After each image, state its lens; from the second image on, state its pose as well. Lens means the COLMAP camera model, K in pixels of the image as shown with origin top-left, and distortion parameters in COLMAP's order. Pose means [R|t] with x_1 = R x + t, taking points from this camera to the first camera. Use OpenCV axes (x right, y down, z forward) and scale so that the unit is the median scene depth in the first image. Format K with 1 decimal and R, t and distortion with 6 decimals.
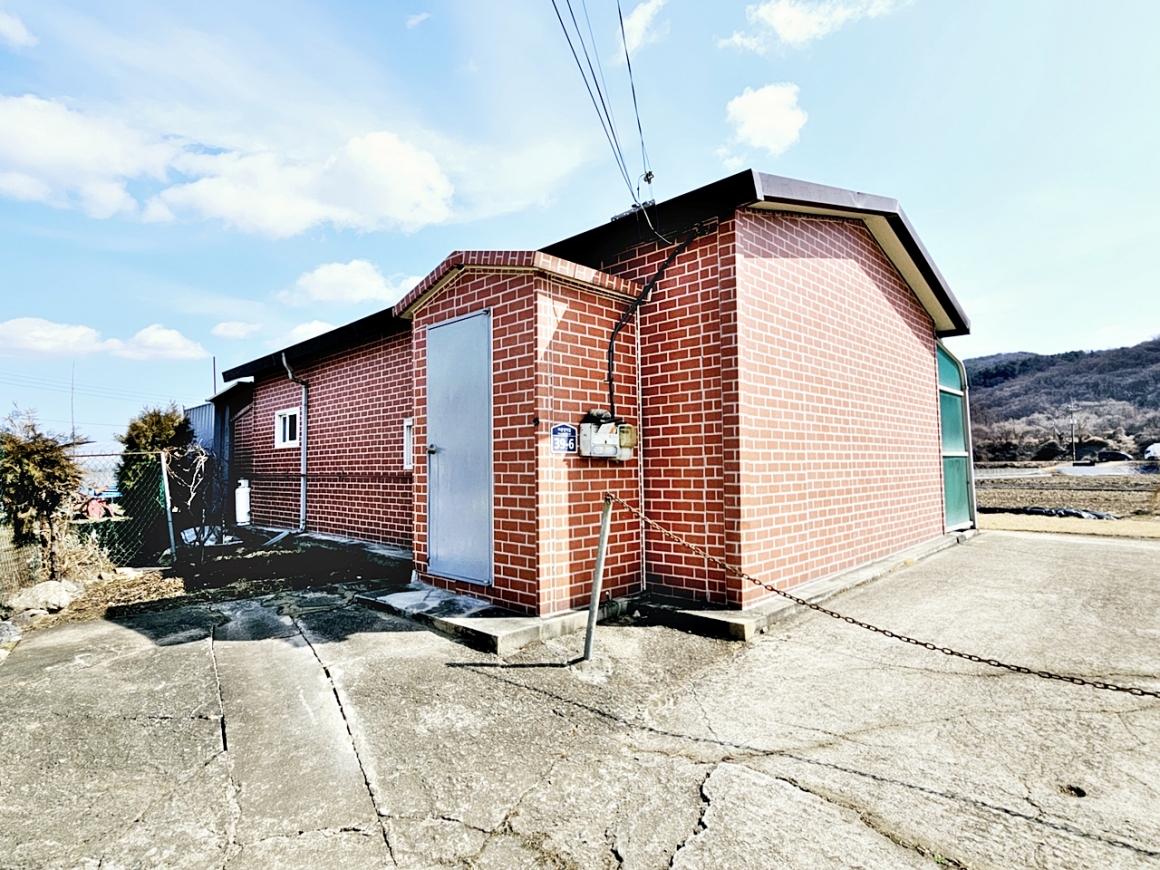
lens RADIAL K [[610.9, 0, 580.7], [0, 610.9, 438.4], [0, 0, 1]] dist [0.005409, 0.000416]
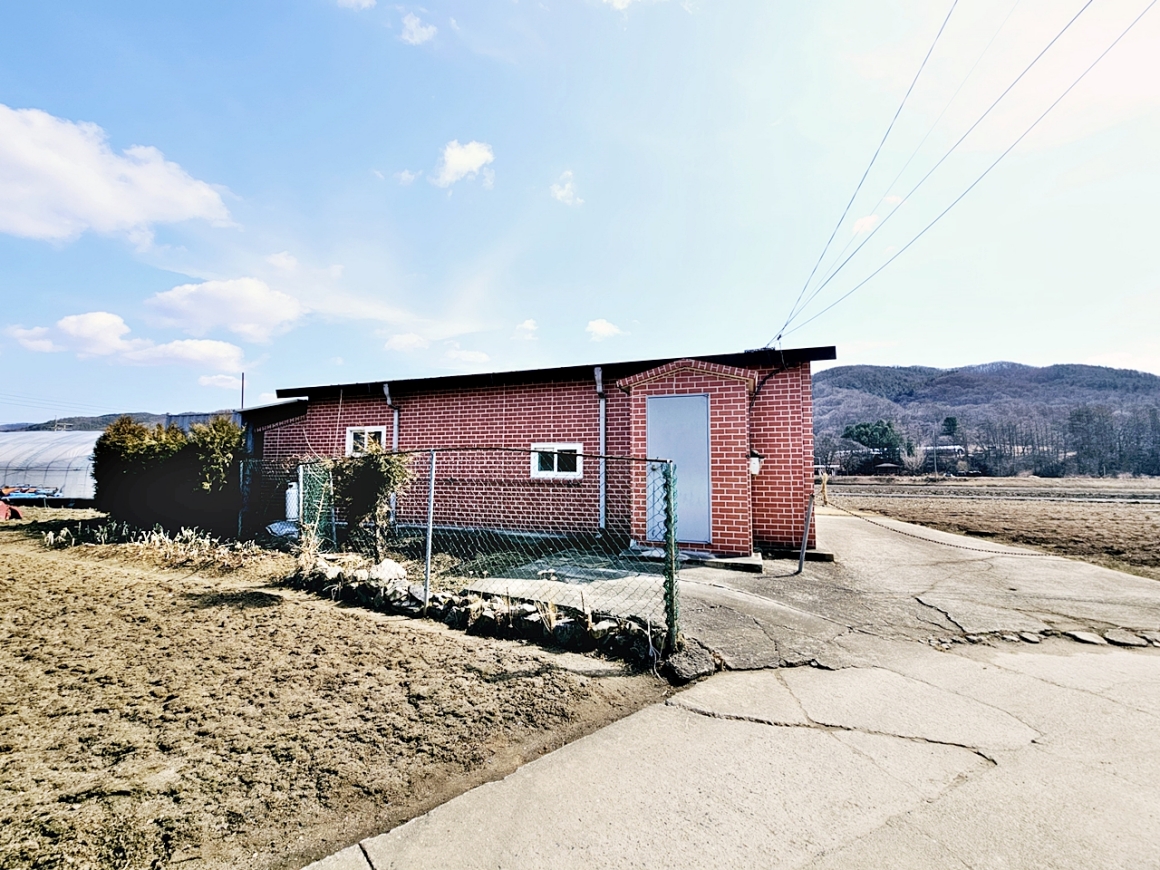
lens RADIAL K [[475.6, 0, 574.5], [0, 475.6, 438.2], [0, 0, 1]] dist [-0.000425, 0.000879]
pose [[0.911561, 0.051147, 0.407971, -1.082603], [-0.038550, 0.998494, -0.039045, -0.004721], [-0.409354, 0.019864, 0.912160, -0.147712]]
